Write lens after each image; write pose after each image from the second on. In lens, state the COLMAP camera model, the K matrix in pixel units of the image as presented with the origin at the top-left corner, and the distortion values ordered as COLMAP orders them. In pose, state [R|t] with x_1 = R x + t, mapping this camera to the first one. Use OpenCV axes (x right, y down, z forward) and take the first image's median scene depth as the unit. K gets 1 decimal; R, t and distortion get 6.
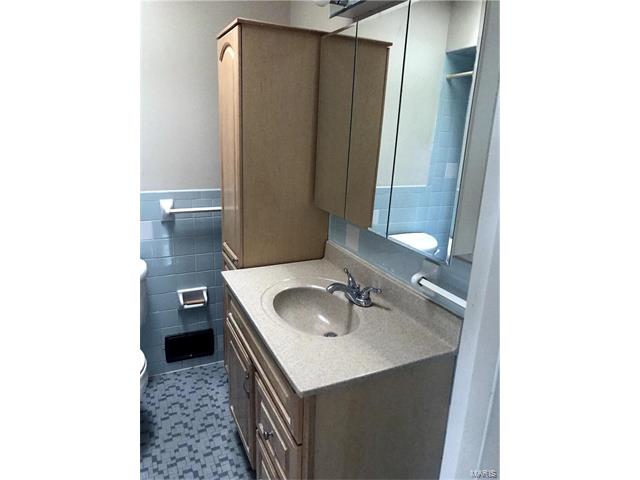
lens RADIAL K [[394.9, 0, 320.0], [0, 394.9, 240.0], [0, 0, 1]] dist [0.018507, -0.000788]
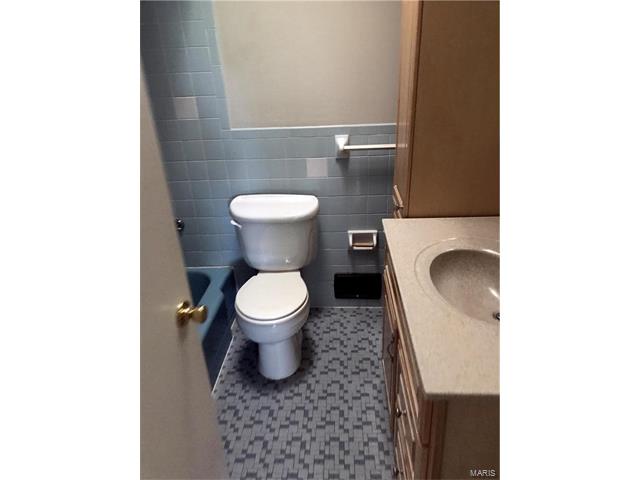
lens RADIAL K [[394.9, 0, 320.0], [0, 394.9, 240.0], [0, 0, 1]] dist [0.018507, -0.000788]
pose [[0.870691, 0.134645, -0.473042, 0.049010], [-0.055227, 0.982480, 0.177998, -0.021632], [0.488721, -0.128857, 0.862872, 0.126523]]
